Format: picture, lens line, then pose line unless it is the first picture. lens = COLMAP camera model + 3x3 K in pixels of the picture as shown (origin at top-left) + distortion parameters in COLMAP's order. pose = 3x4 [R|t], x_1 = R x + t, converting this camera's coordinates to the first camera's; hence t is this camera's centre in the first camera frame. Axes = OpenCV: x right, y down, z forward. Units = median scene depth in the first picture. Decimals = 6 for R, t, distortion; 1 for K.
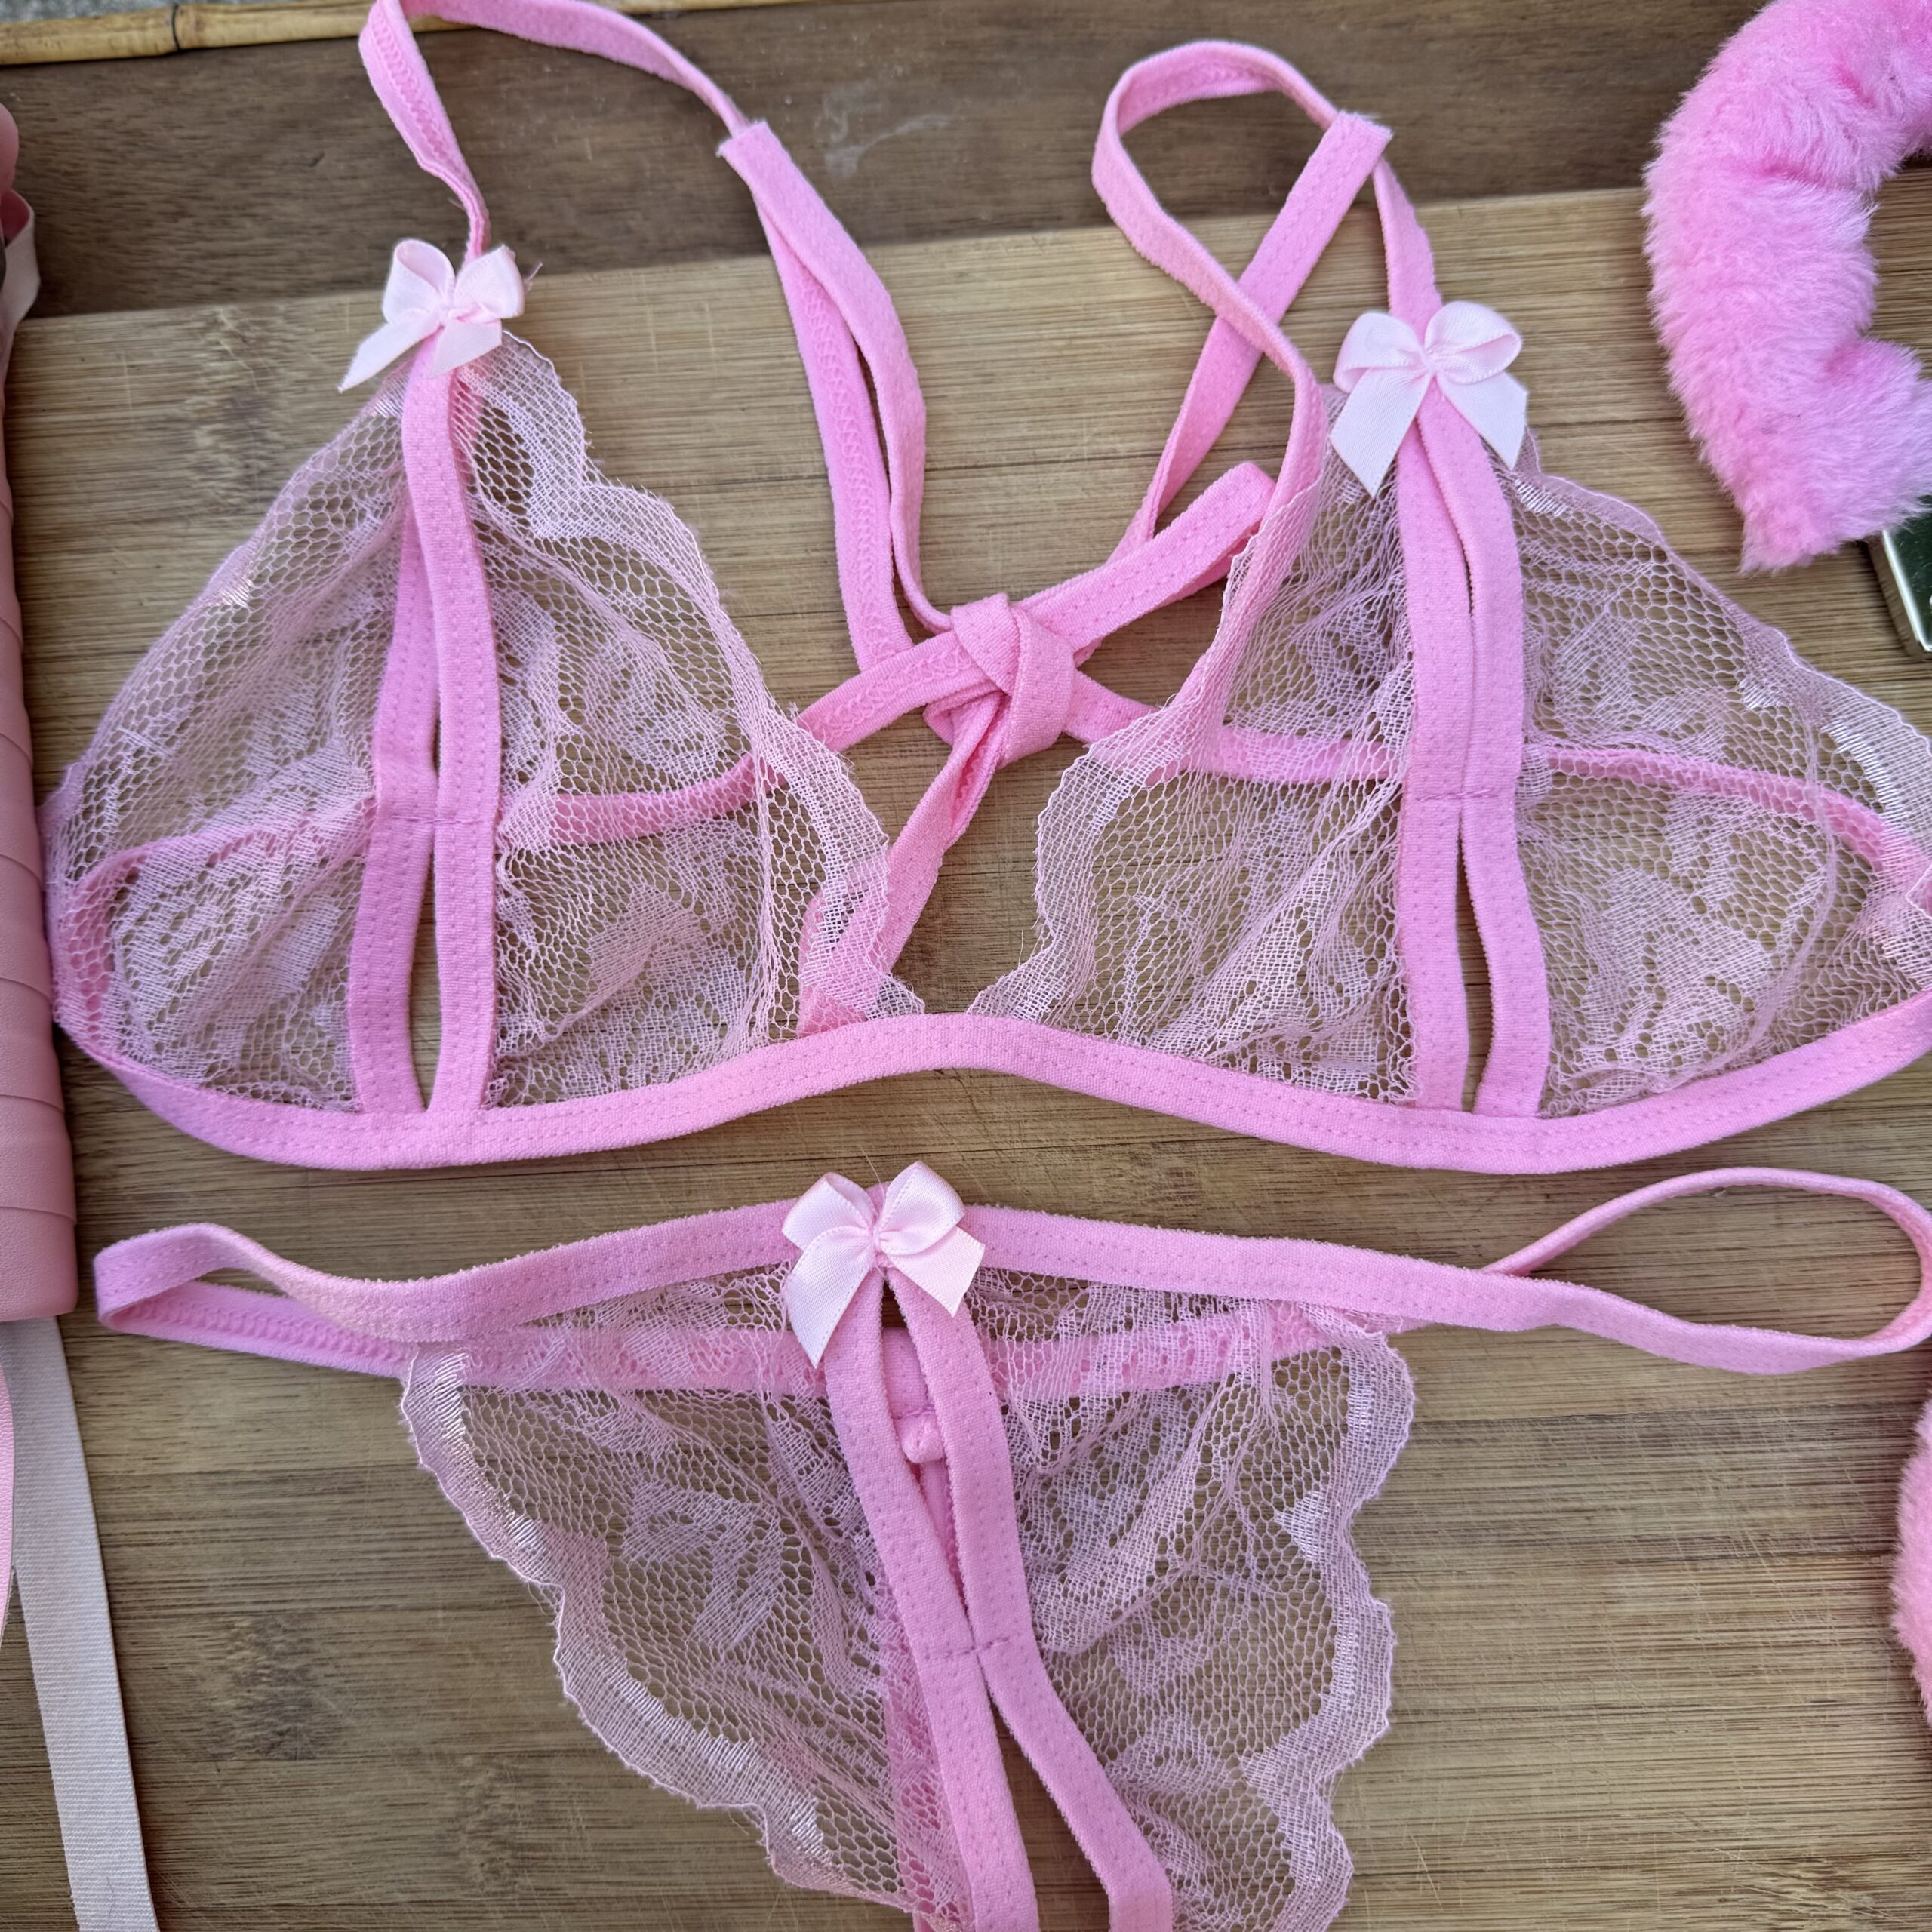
lens RADIAL K [[1907.3, 0, 972.6], [0, 1907.3, 964.7], [0, 0, 1]] dist [0.135827, -0.436648]
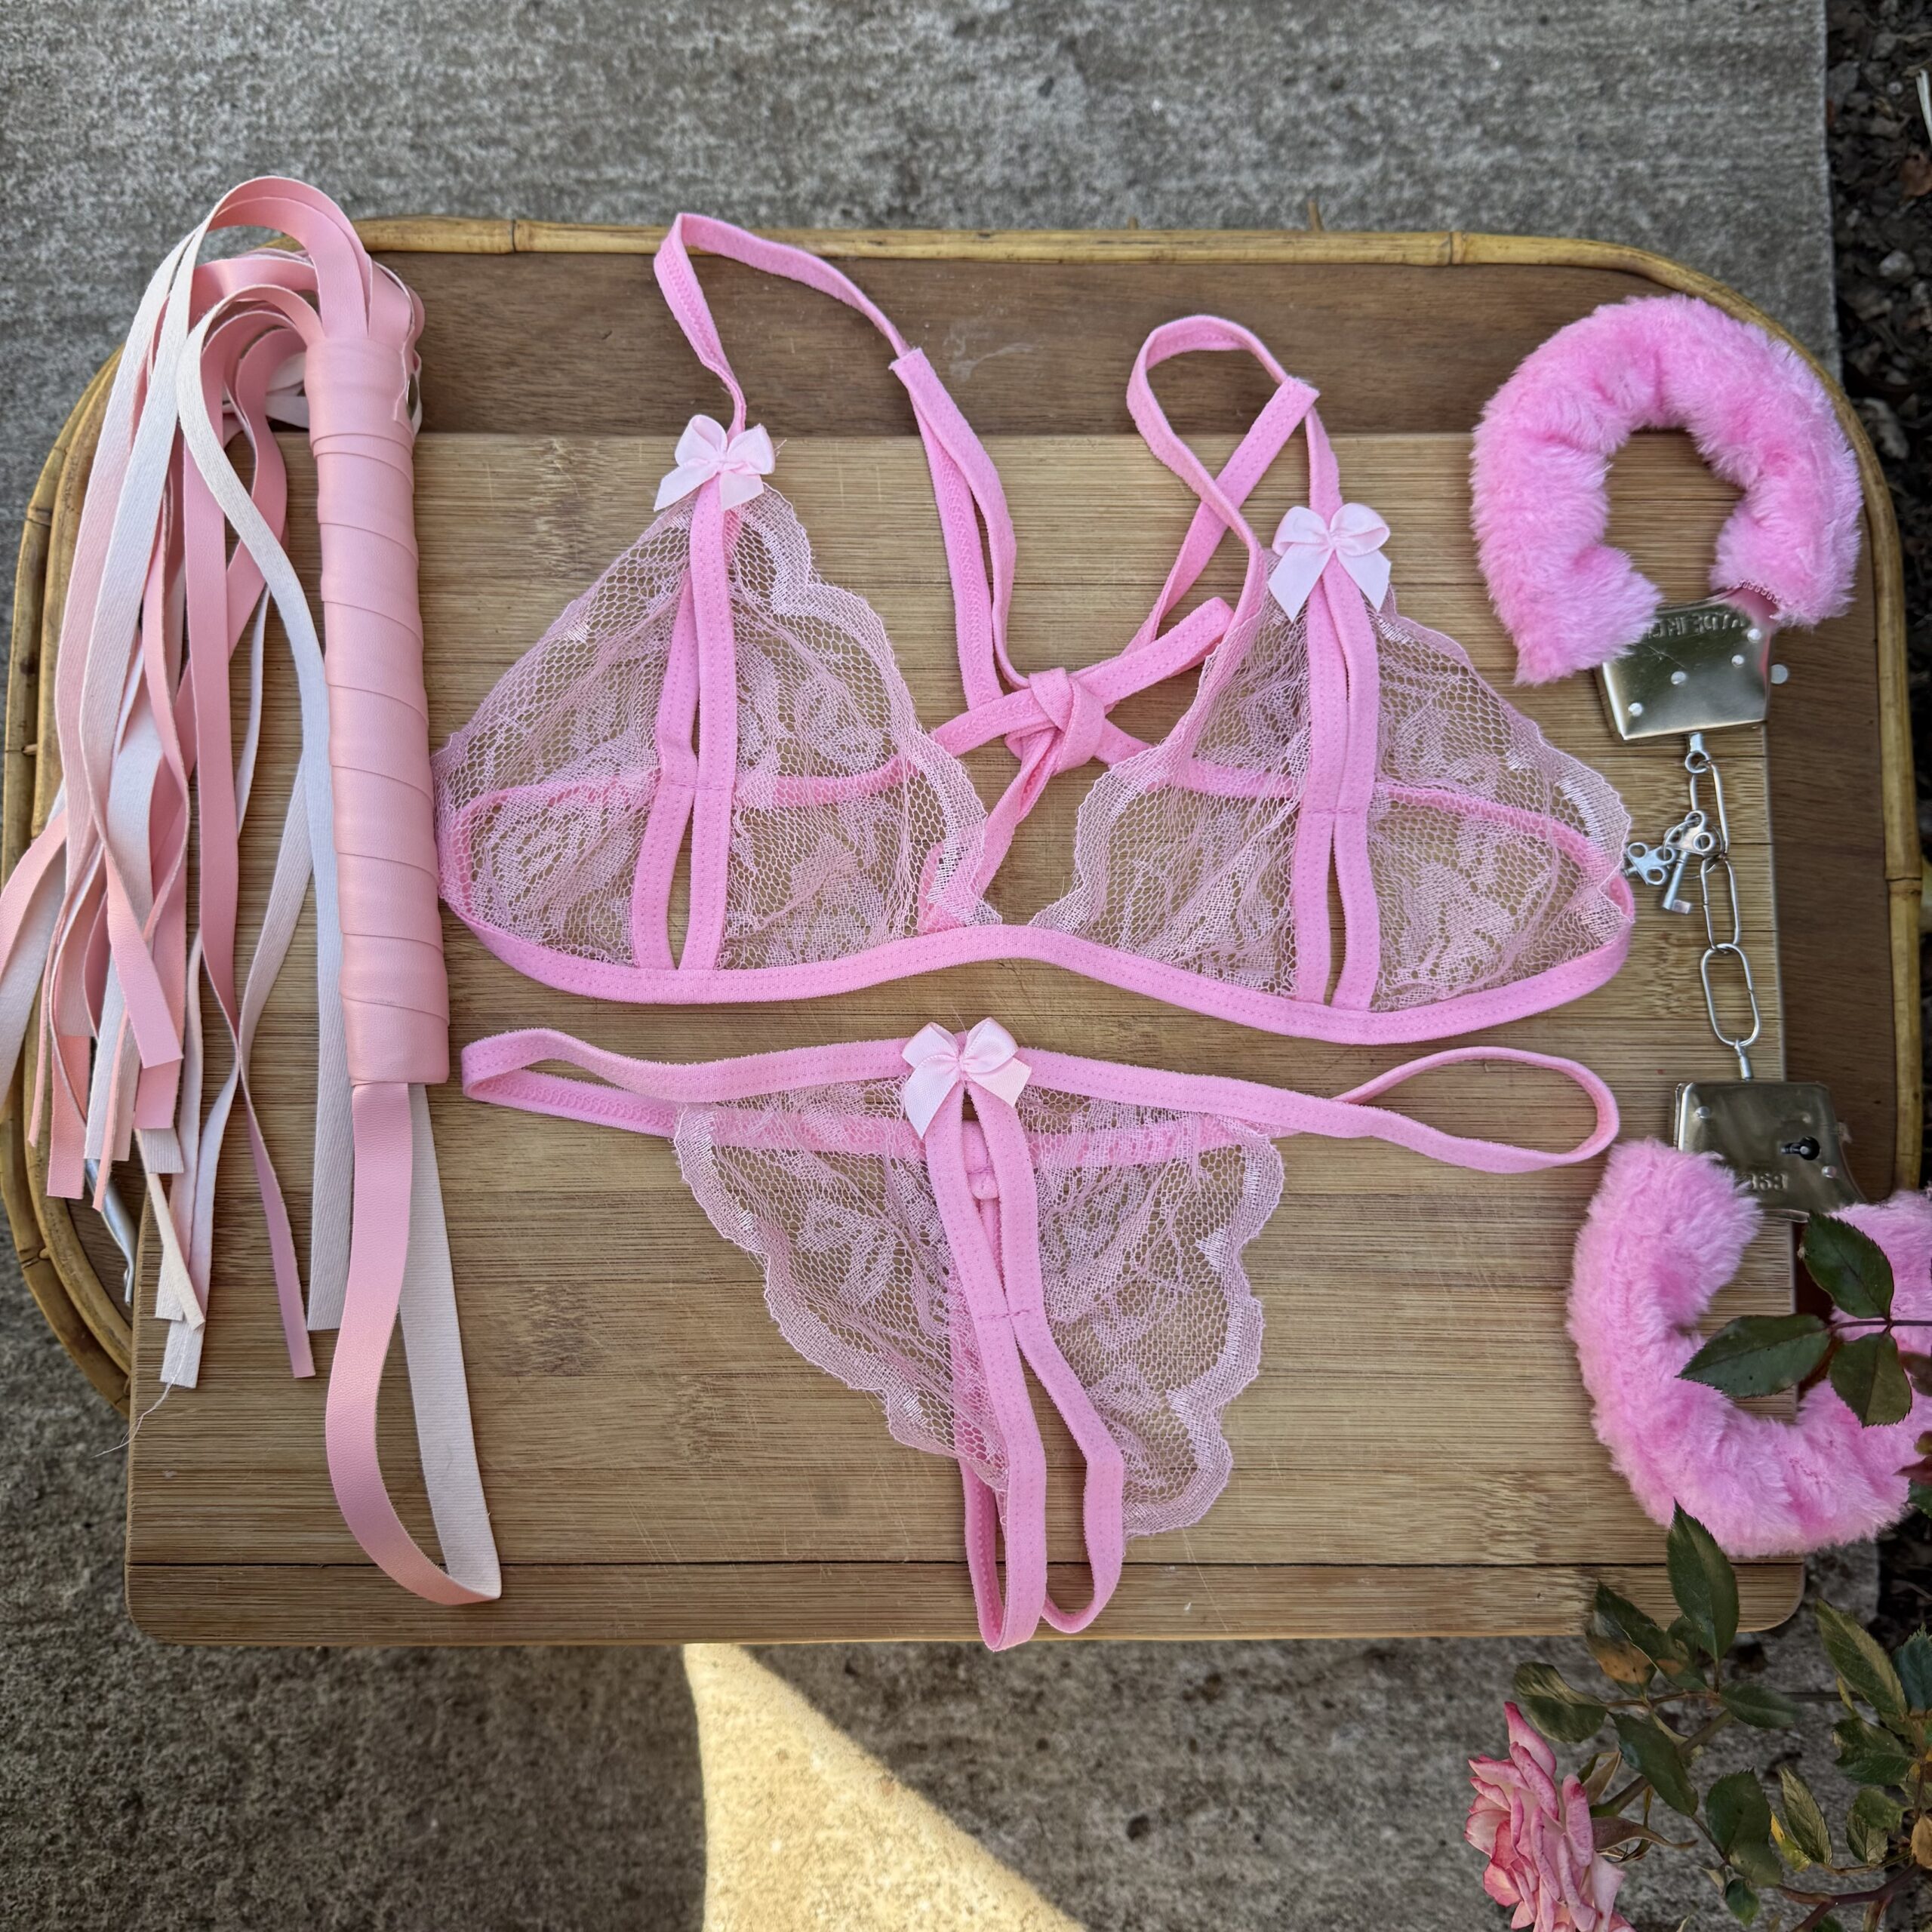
lens RADIAL K [[1877.3, 0, 963.2], [0, 1877.3, 976.1], [0, 0, 1]] dist [0.125596, -0.318155]
pose [[0.996339, 0.058190, 0.062628, -0.150491], [-0.058690, 0.998257, 0.006180, 0.059615], [-0.062160, -0.009833, 0.998018, -0.573052]]
